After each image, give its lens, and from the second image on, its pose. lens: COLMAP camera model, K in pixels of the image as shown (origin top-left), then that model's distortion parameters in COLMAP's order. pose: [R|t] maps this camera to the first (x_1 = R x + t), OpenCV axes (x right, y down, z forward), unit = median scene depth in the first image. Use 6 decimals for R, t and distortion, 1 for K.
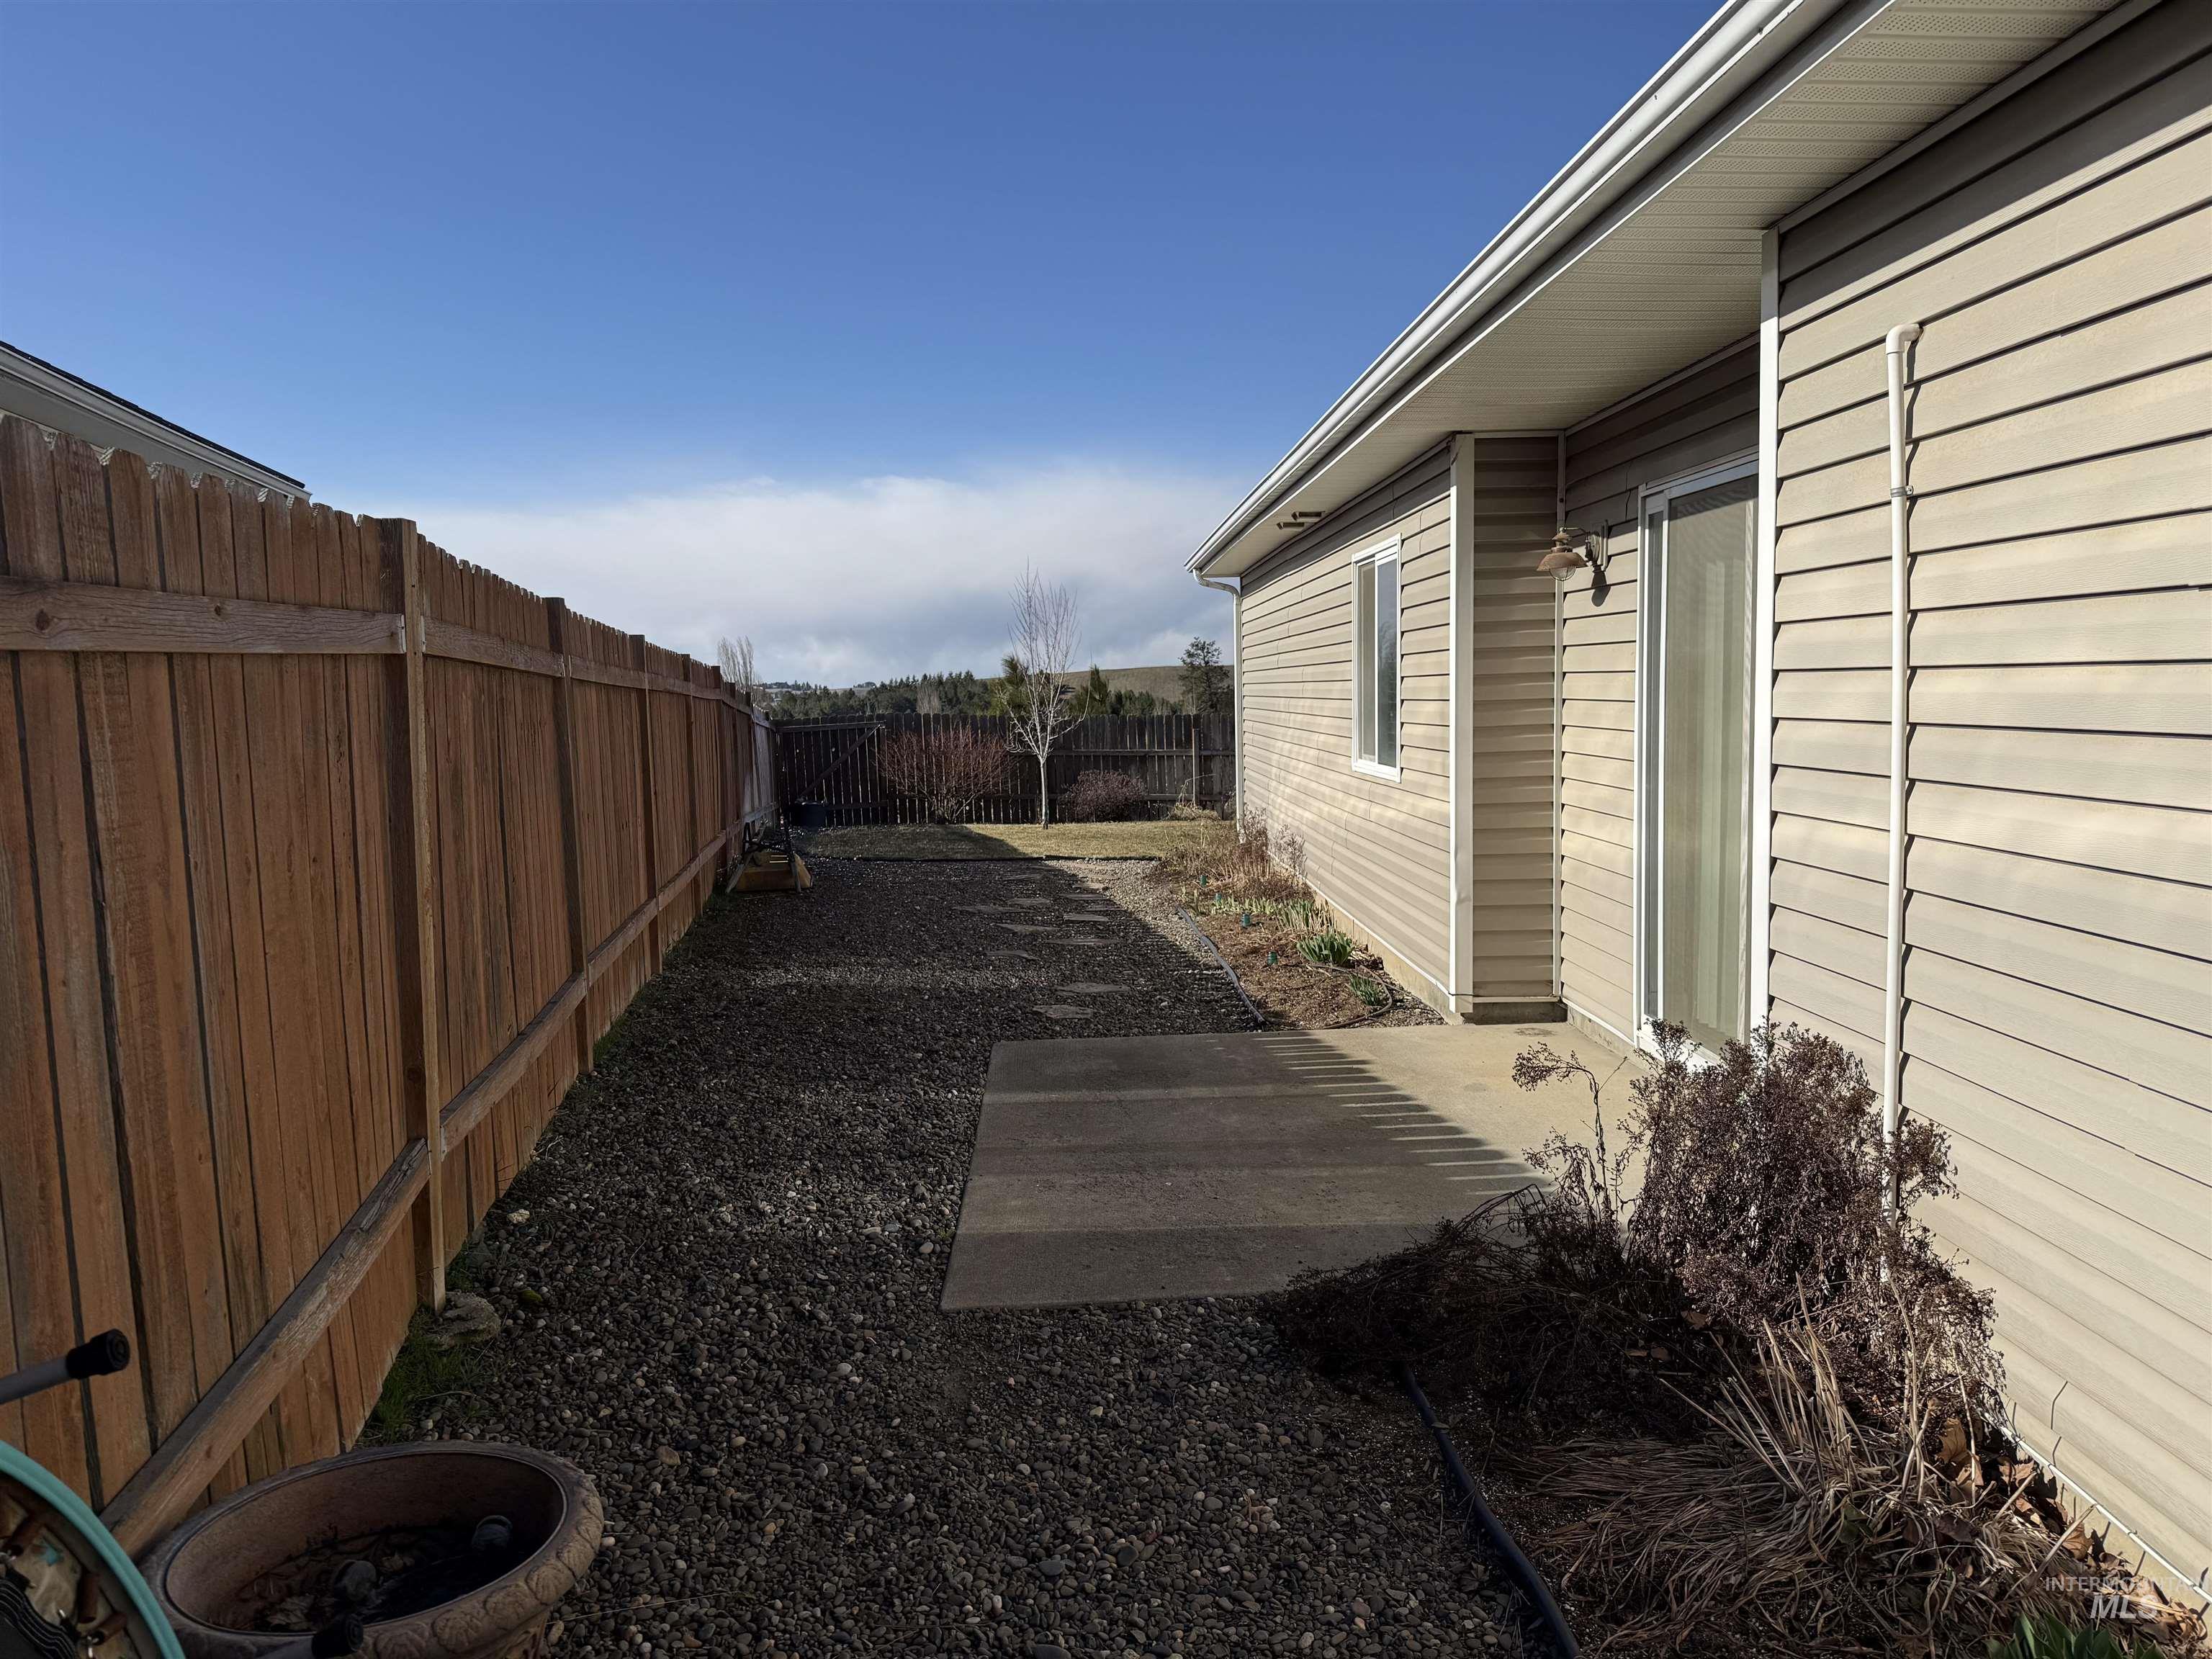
lens RADIAL K [[1534.0, 0, 1106.0], [0, 1534.0, 829.5], [0, 0, 1]] dist [-0.000354, 0.001654]
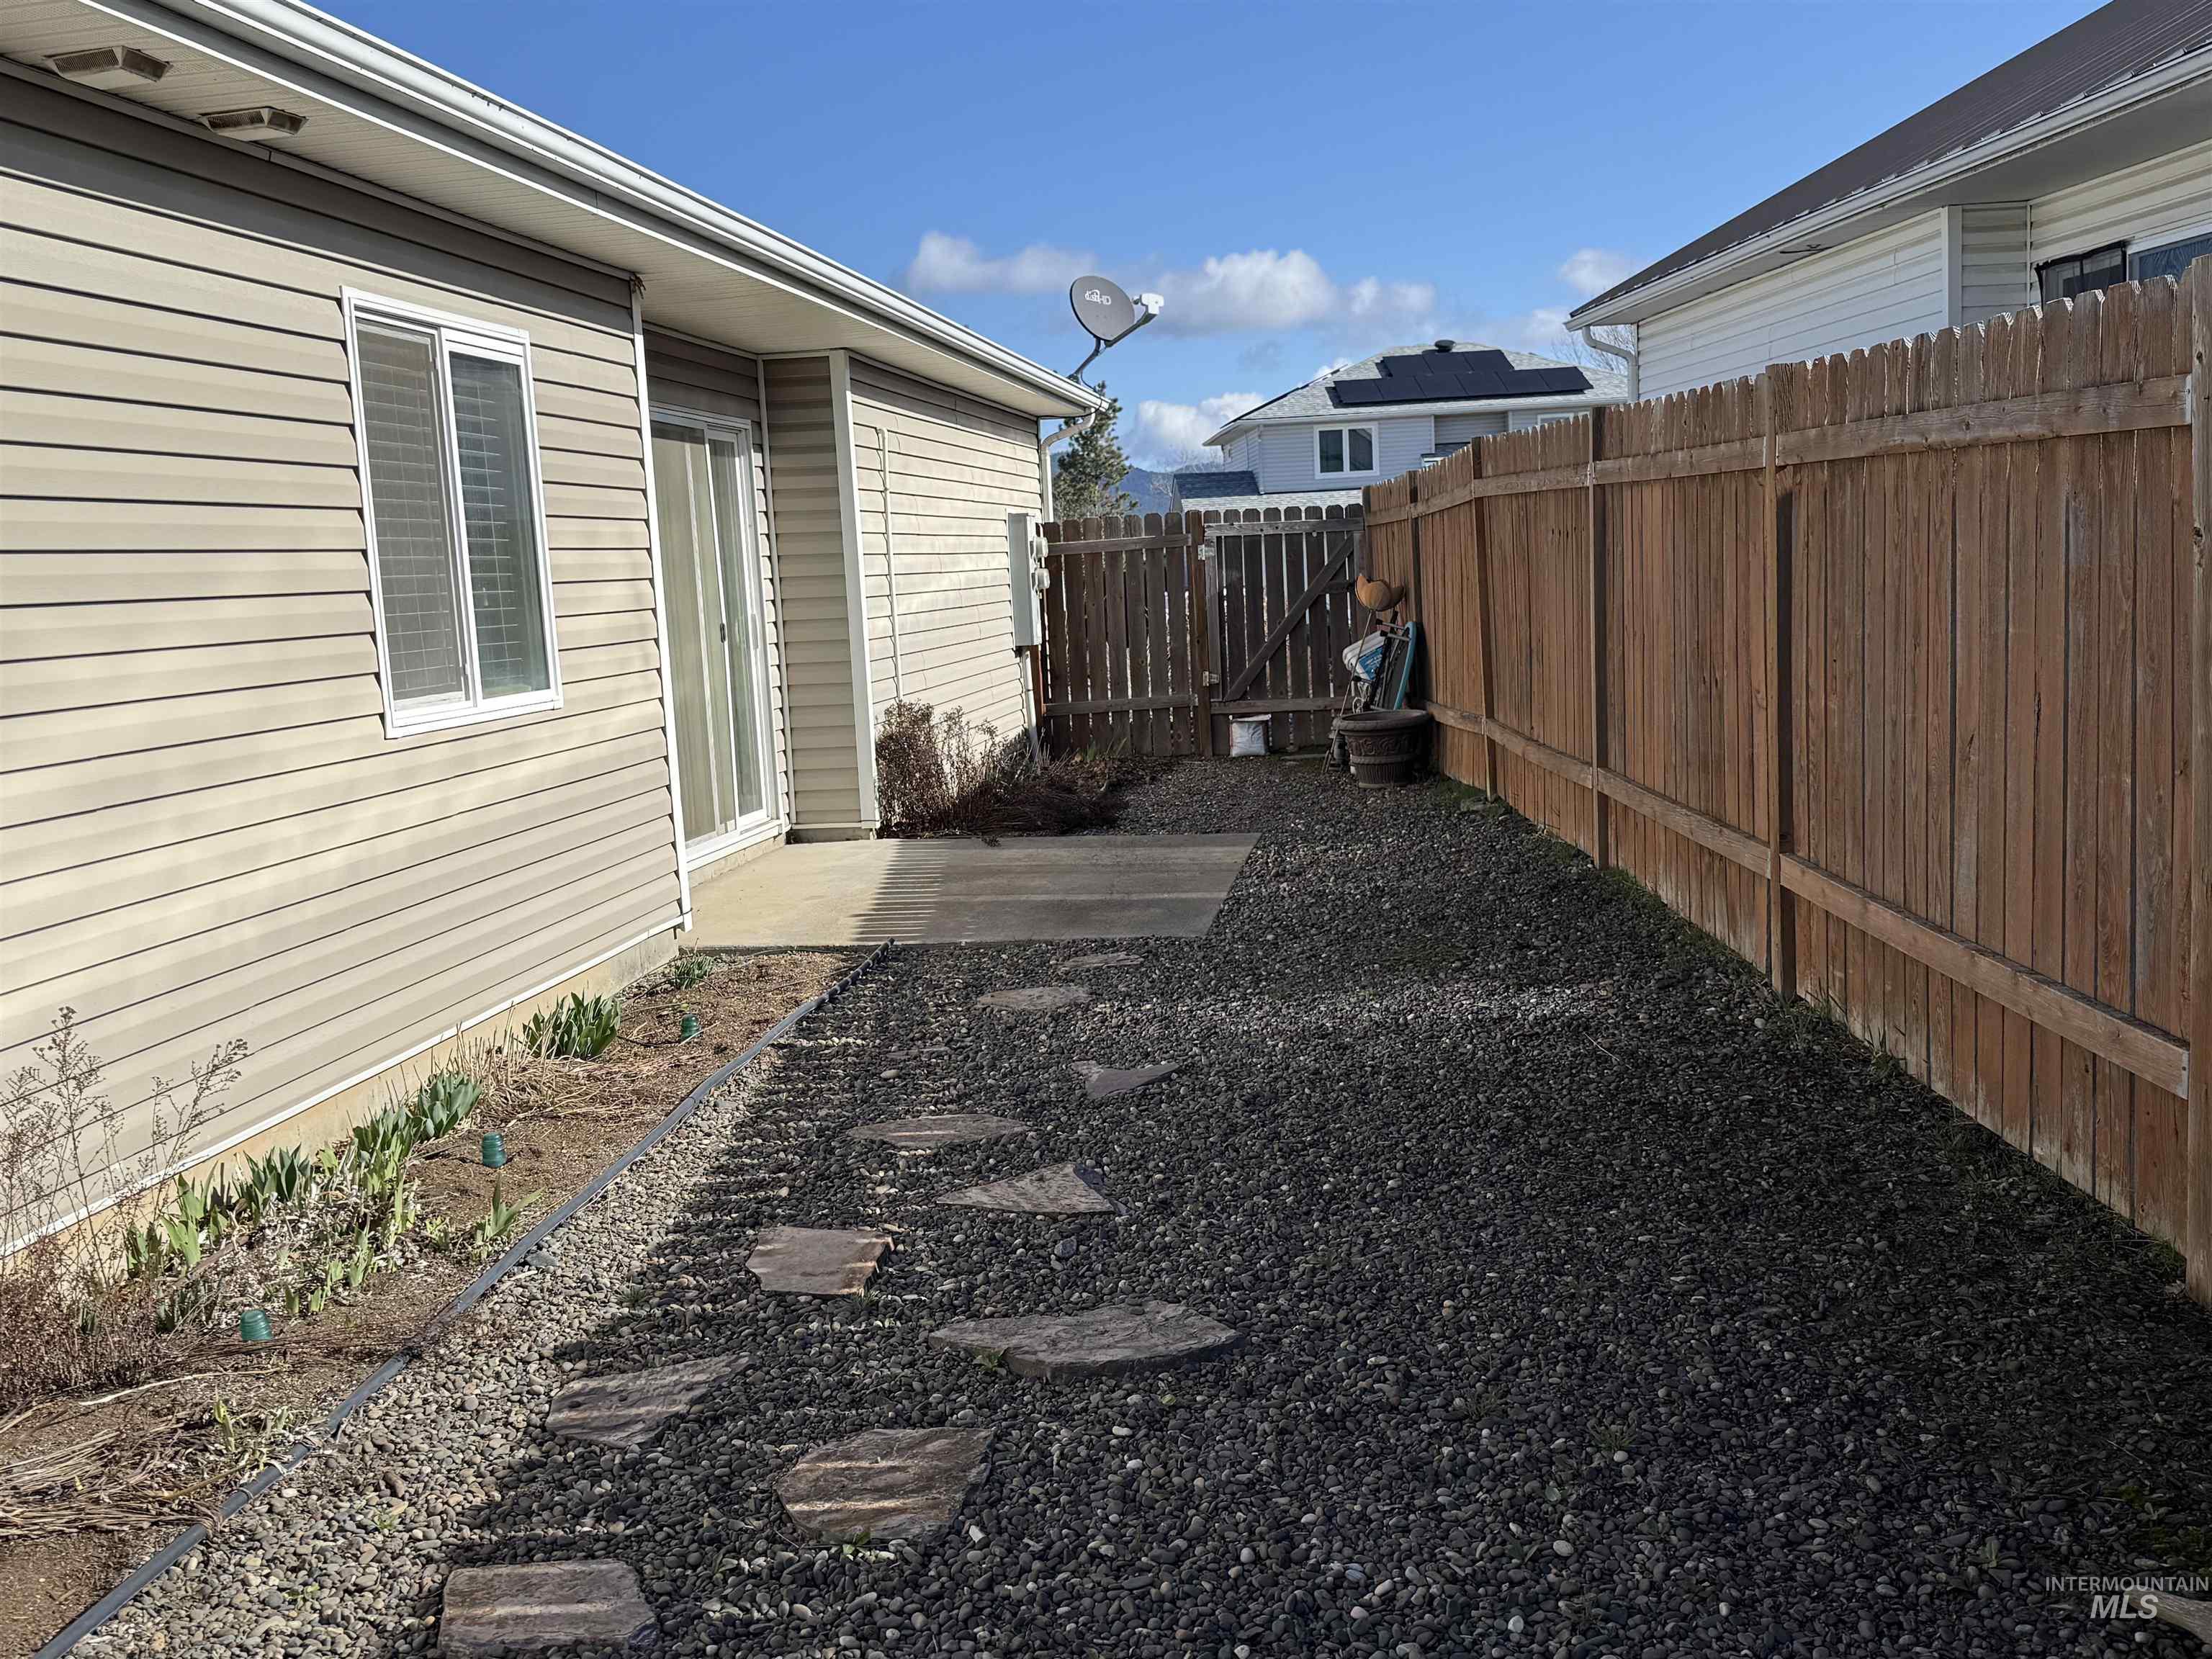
lens RADIAL K [[2130.2, 0, 1111.1], [0, 2130.2, 835.6], [0, 0, 1]] dist [0.154719, -0.296657]
pose [[-0.983287, 0.051578, 0.174602, -0.310928], [0.088116, 0.974045, 0.208499, -0.226105], [-0.159317, 0.220400, -0.962311, 2.835486]]
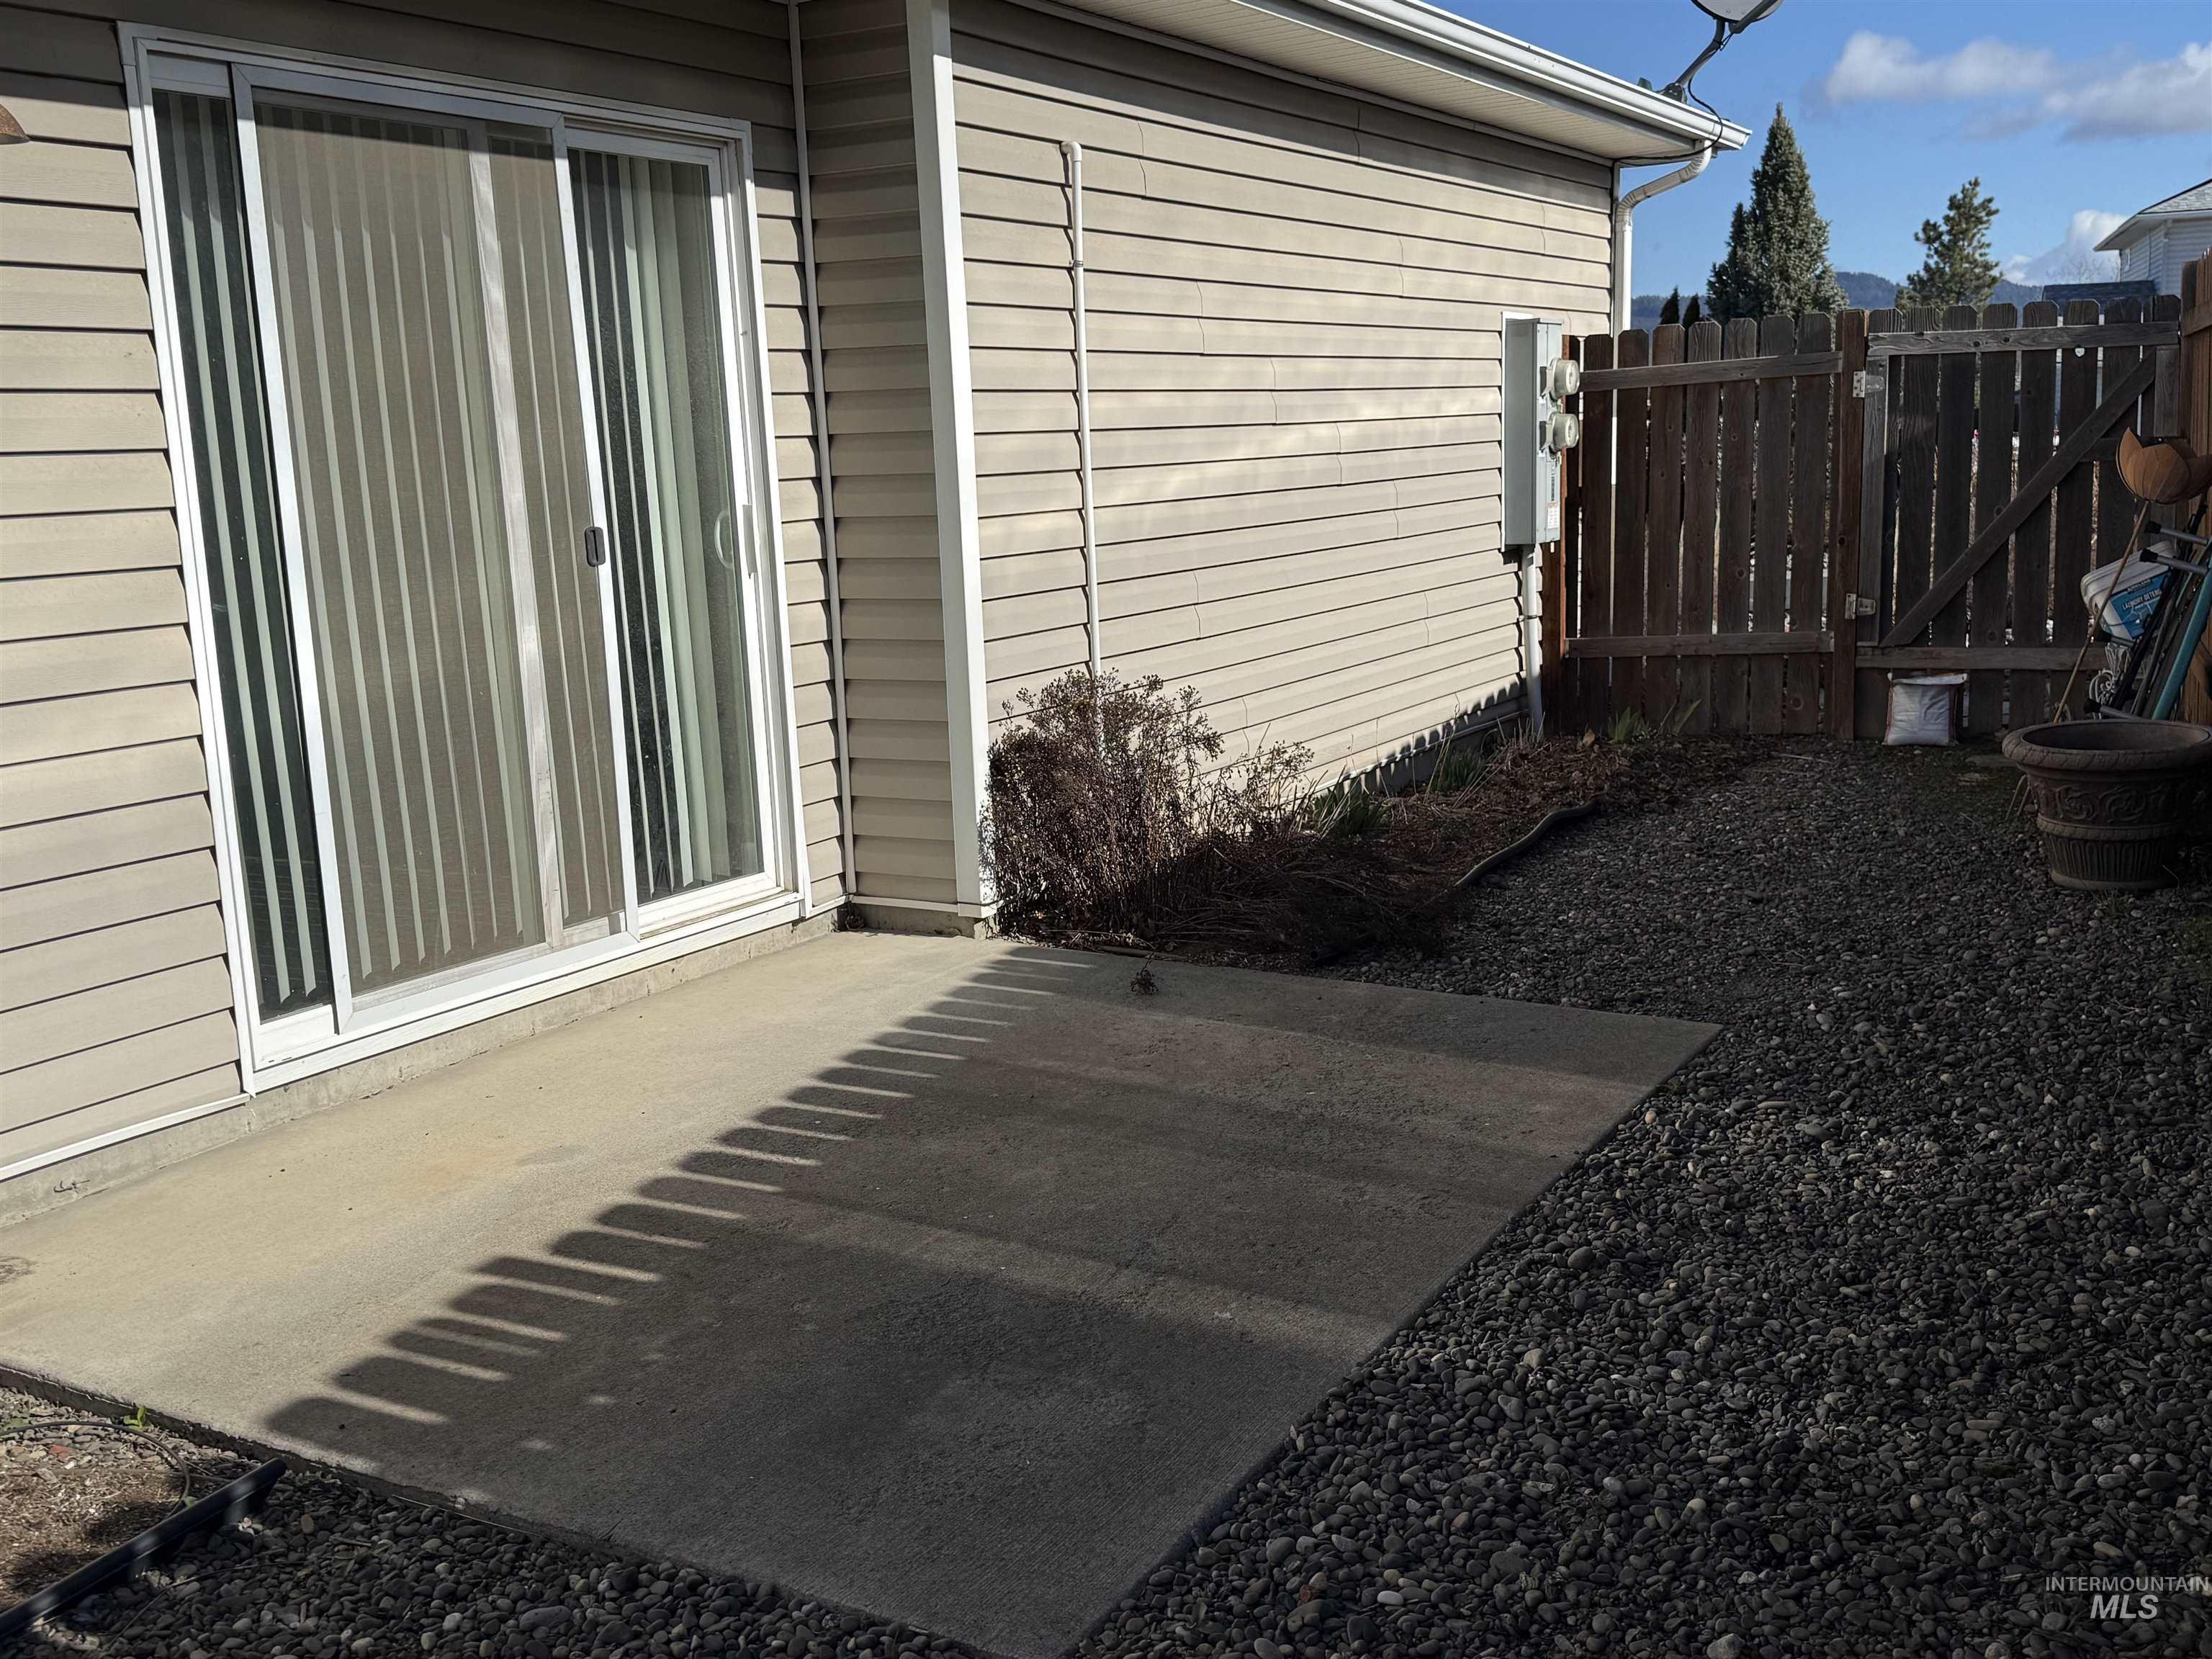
lens RADIAL K [[2130.2, 0, 1111.1], [0, 2130.2, 835.6], [0, 0, 1]] dist [0.154719, -0.296657]
pose [[-0.847029, -0.037509, 0.530222, -0.358833], [0.108270, 0.964421, 0.241186, -0.112307], [-0.520404, 0.261699, -0.812831, 1.663869]]
